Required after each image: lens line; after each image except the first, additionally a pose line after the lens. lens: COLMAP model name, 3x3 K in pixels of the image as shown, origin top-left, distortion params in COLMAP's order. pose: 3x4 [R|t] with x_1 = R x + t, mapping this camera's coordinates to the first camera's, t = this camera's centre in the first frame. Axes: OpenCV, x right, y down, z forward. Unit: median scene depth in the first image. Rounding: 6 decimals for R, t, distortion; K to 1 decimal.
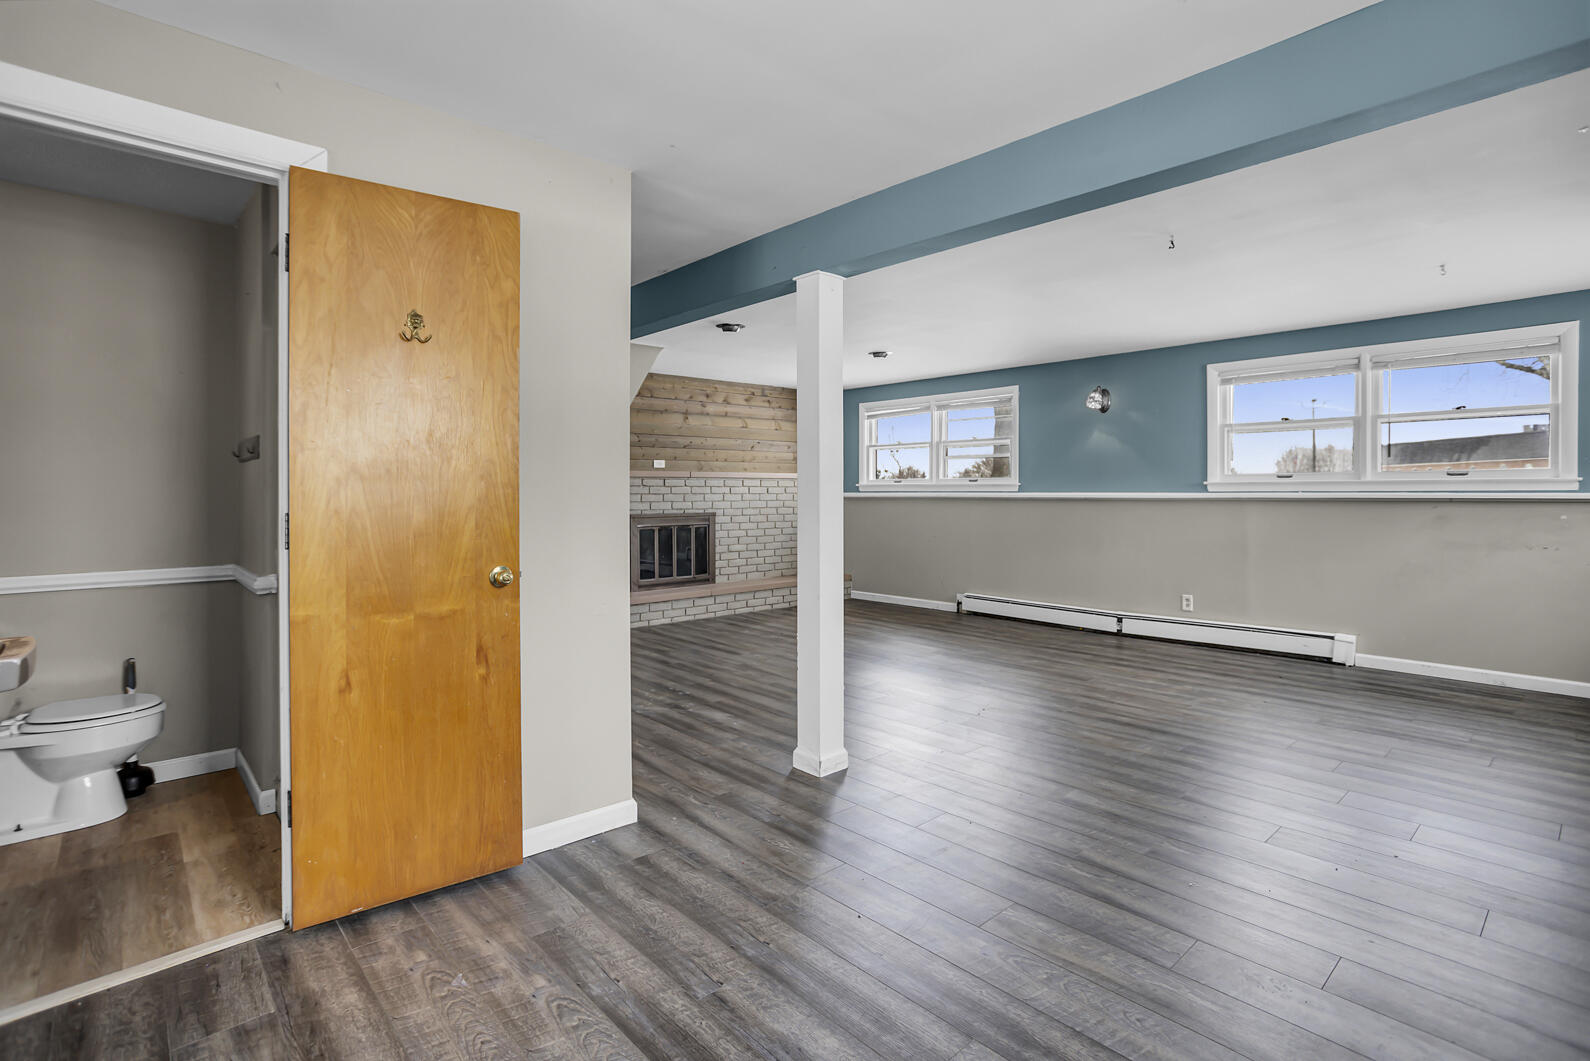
lens RADIAL K [[767.1, 0, 791.7], [0, 767.1, 507.4], [0, 0, 1]] dist [-0.064379, 0.037904]
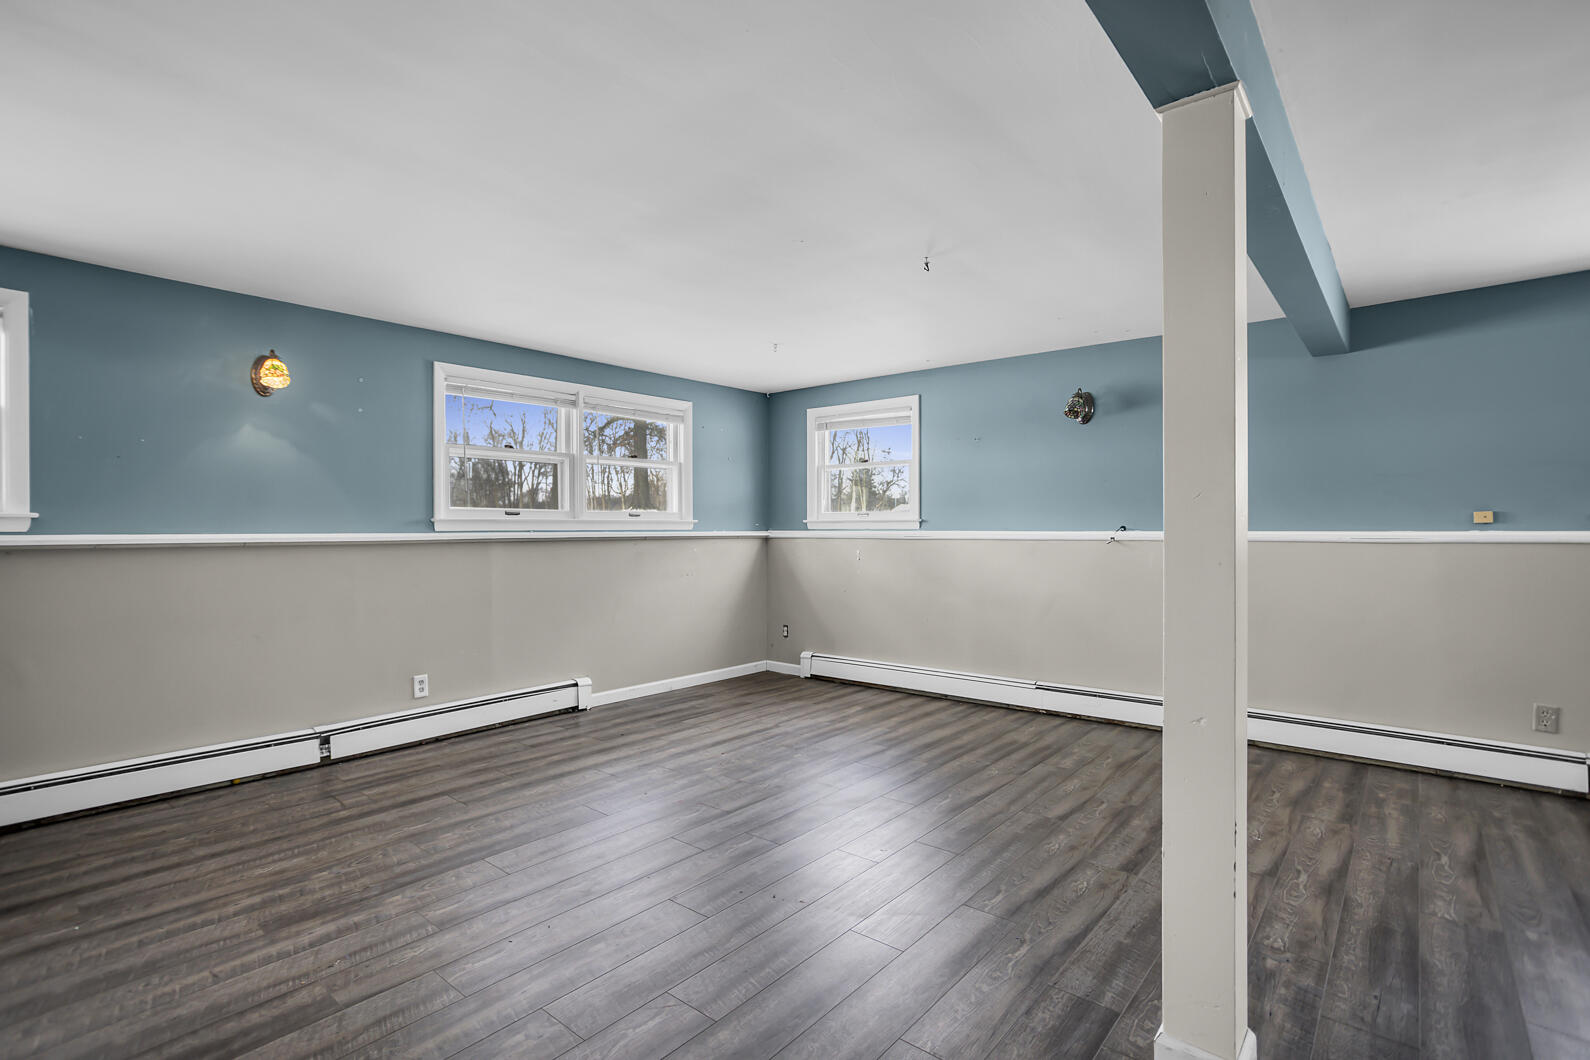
lens RADIAL K [[762.2, 0, 795.0], [0, 762.2, 530.0], [0, 0, 1]] dist [-0.057860, 0.034714]
pose [[-0.140374, 0.000856, 0.990098, -0.186490], [0.022501, 0.999744, 0.002326, -0.012587], [-0.989843, 0.022604, -0.140358, 0.595564]]
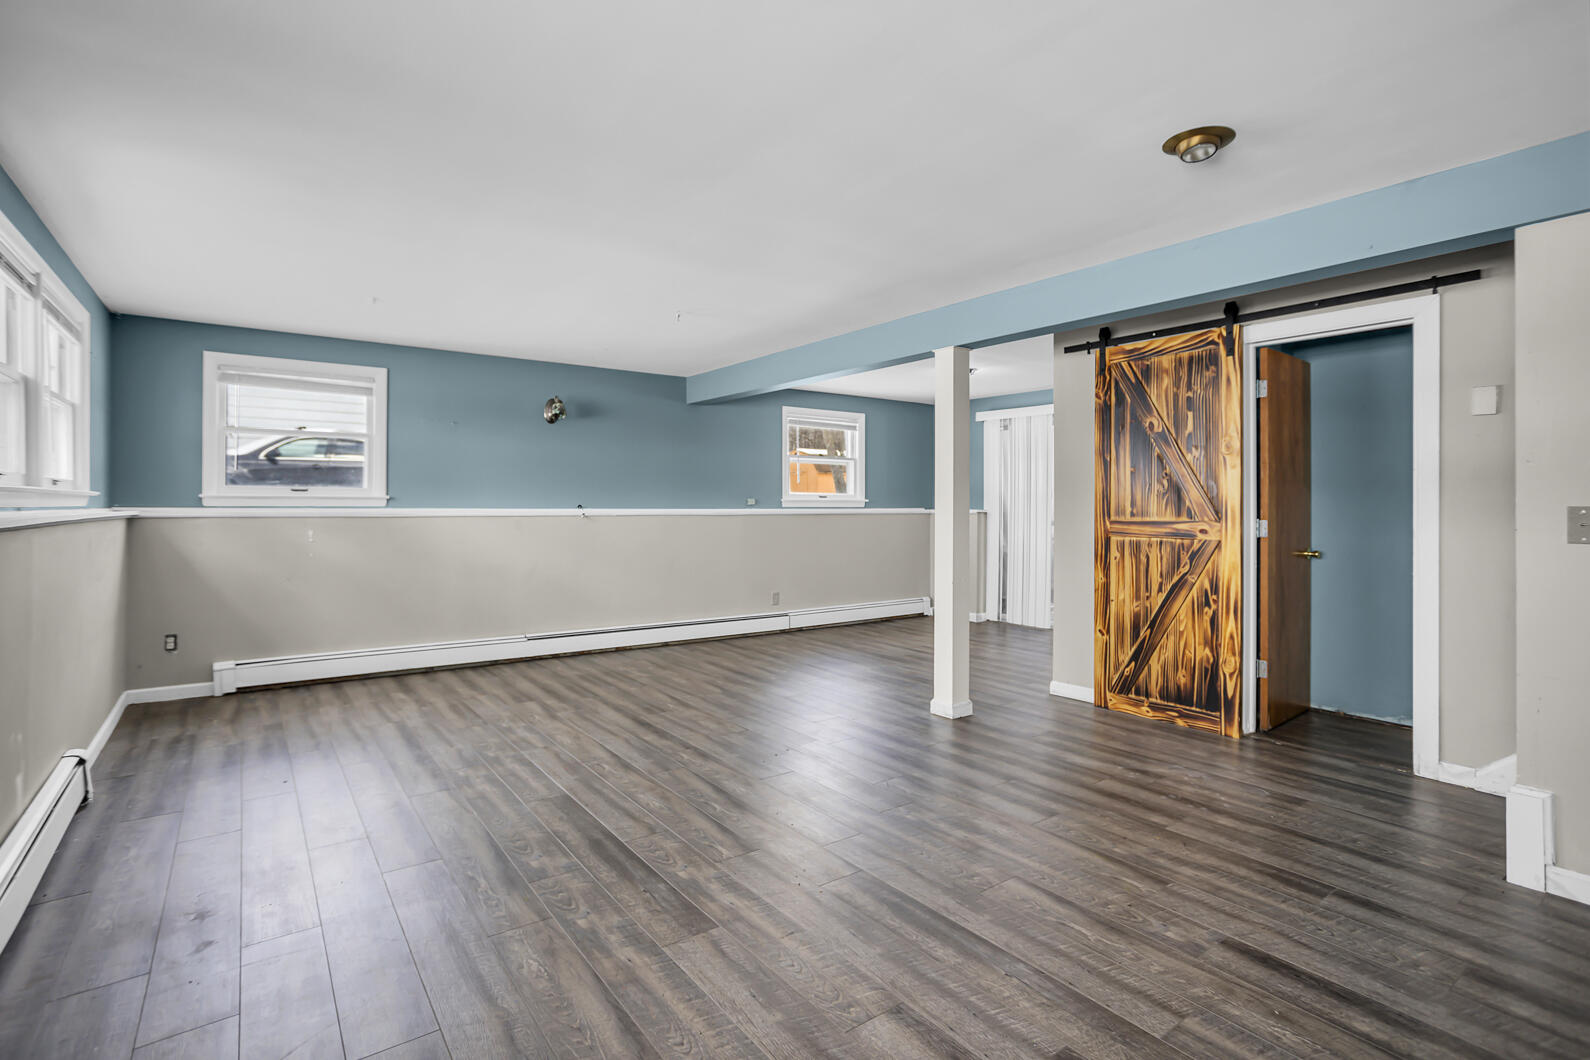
lens RADIAL K [[767.1, 0, 791.7], [0, 767.1, 506.9], [0, 0, 1]] dist [-0.064379, 0.037904]
pose [[-0.994802, -0.001146, 0.101827, 0.081869], [0.000973, 0.999784, 0.020758, -0.023467], [-0.101828, 0.020749, -0.994586, 1.053437]]
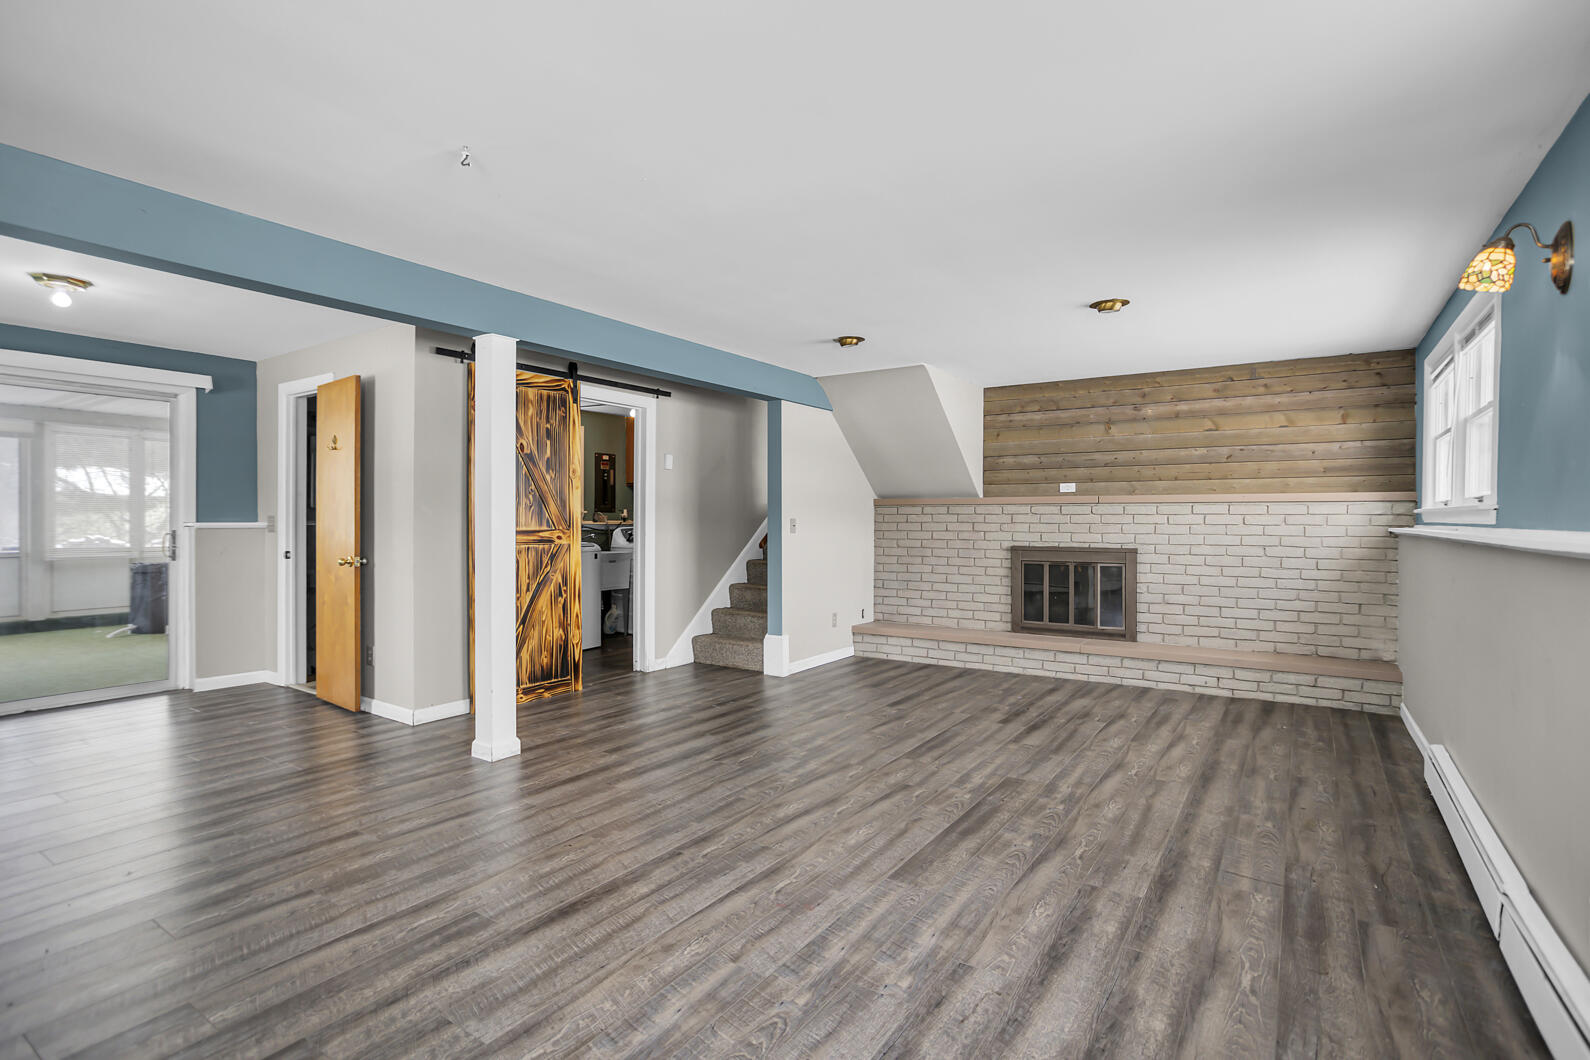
lens RADIAL K [[767.9, 0, 800.4], [0, 767.9, 520.9], [0, 0, 1]] dist [-0.061028, 0.036318]
pose [[0.246853, 0.005656, -0.969036, 0.574767], [-0.022406, 0.999749, 0.000127, -0.014066], [0.968794, 0.021680, 0.246918, 0.517404]]
